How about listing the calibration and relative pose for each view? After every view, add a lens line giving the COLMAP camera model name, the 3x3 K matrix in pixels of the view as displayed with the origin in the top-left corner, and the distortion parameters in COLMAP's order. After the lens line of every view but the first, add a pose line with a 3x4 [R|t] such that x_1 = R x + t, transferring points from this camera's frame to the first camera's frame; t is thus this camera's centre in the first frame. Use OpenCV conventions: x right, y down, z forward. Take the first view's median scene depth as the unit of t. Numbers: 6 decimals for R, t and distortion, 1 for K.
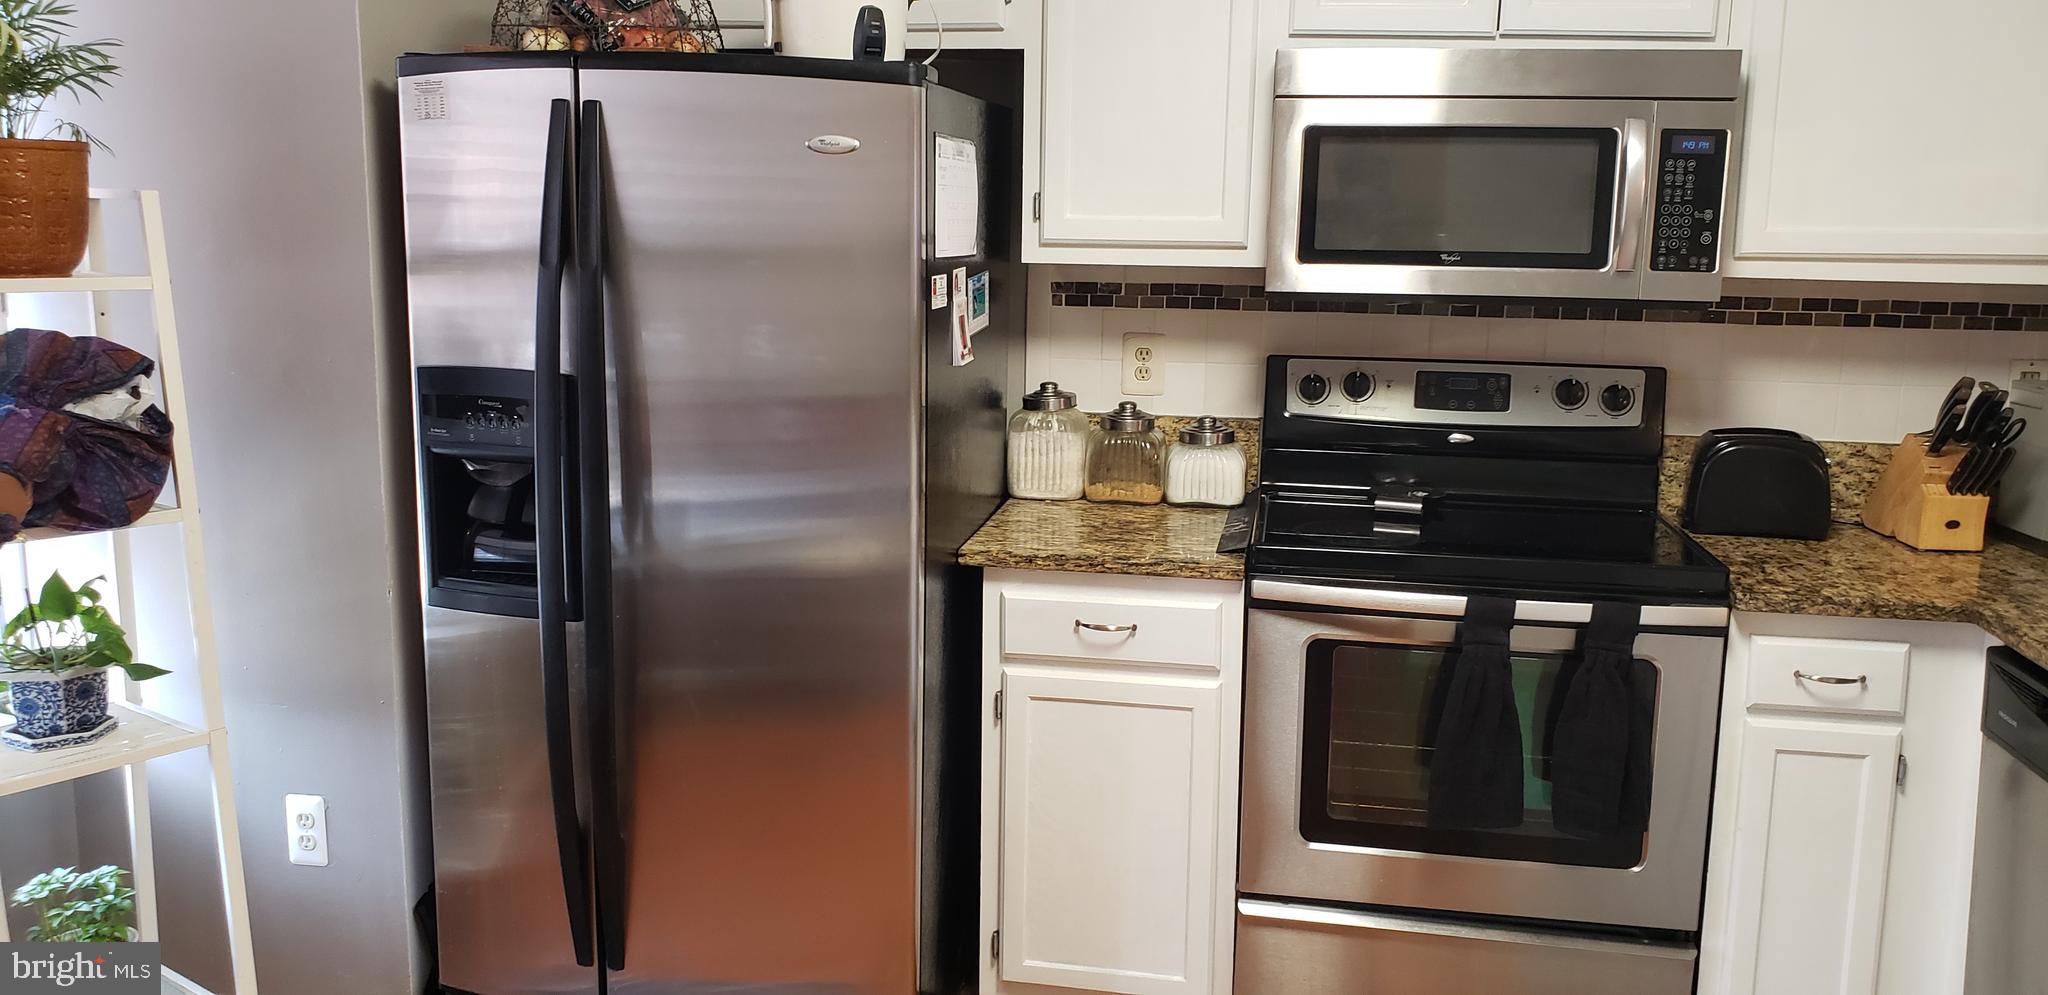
lens RADIAL K [[1602.4, 0, 1024.0], [0, 1602.4, 497.5], [0, 0, 1]] dist [0.045810, -0.005710]
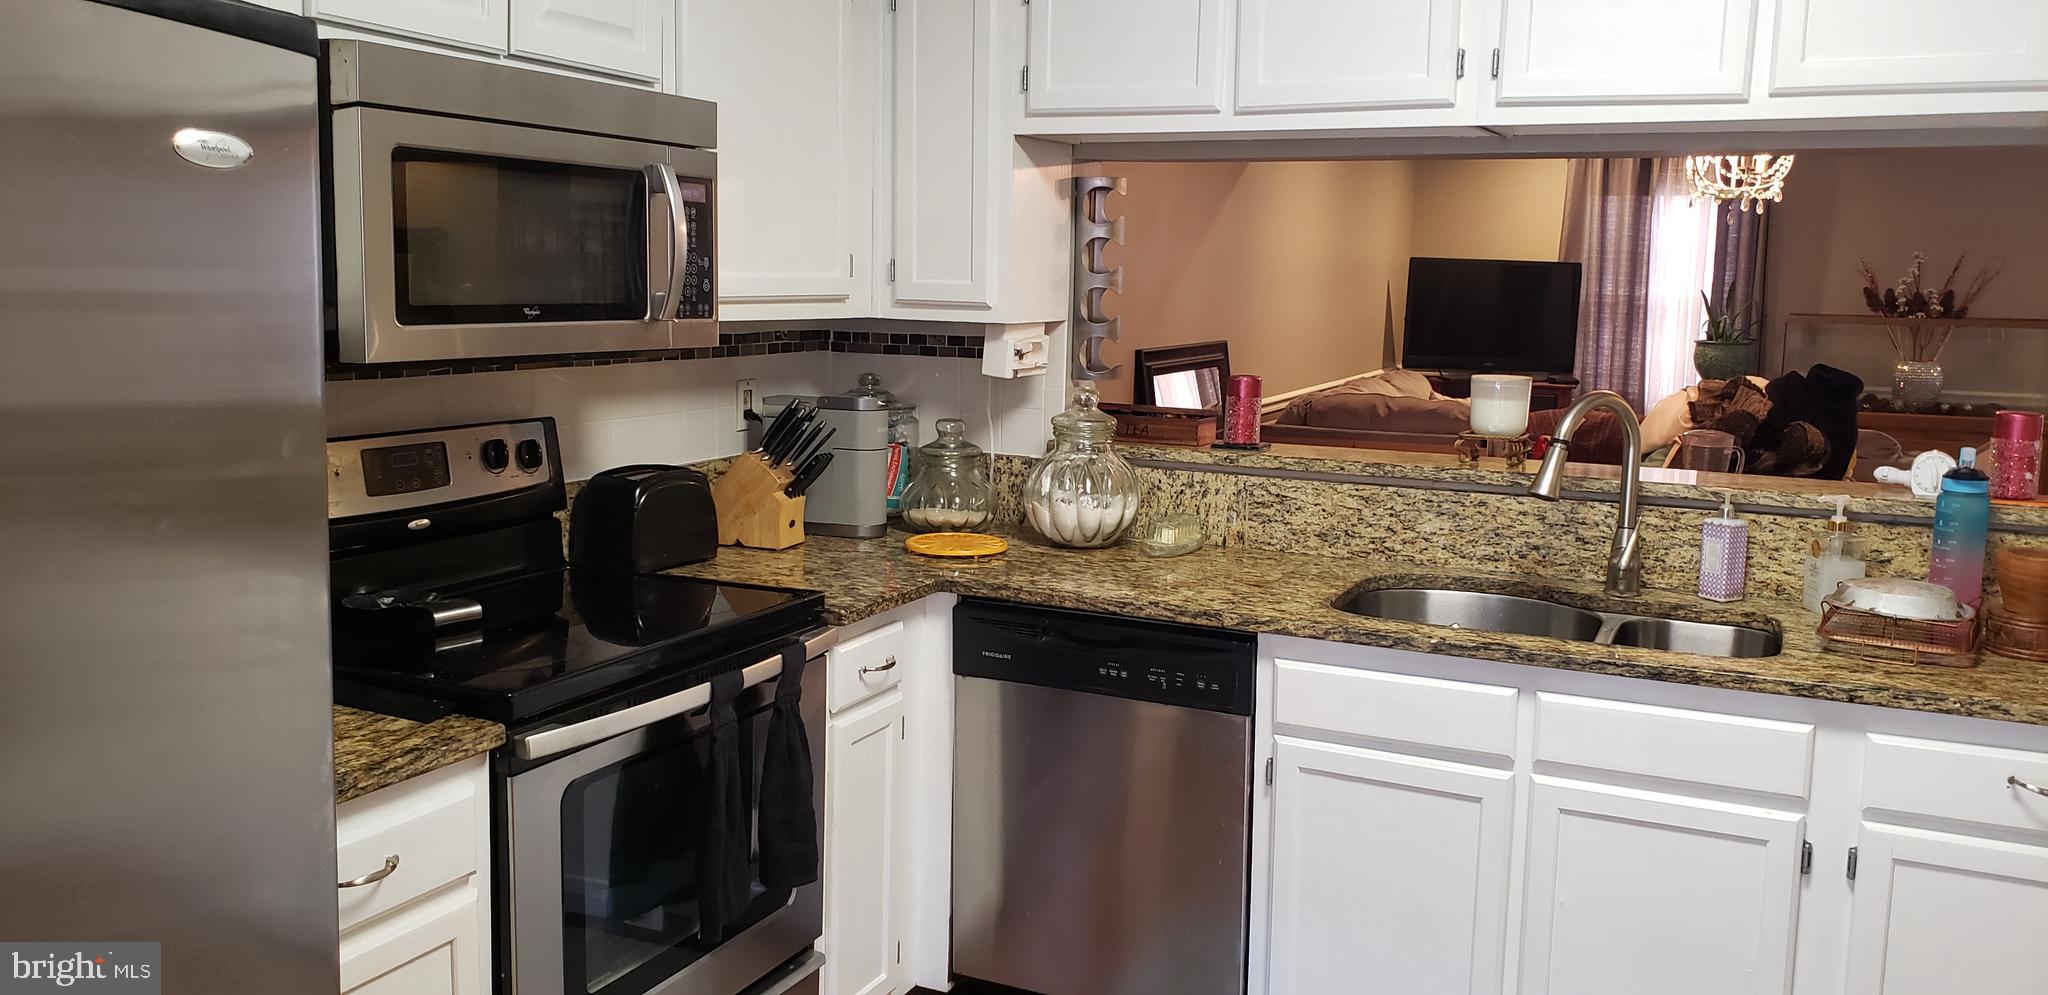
lens RADIAL K [[1575.1, 0, 1059.6], [0, 1575.1, 510.0], [0, 0, 1]] dist [0.228043, -0.459224]
pose [[0.265149, -0.158370, 0.951112, -0.487899], [0.153963, 0.980716, 0.120378, -0.105386], [-0.951836, 0.114518, 0.284419, 0.503467]]
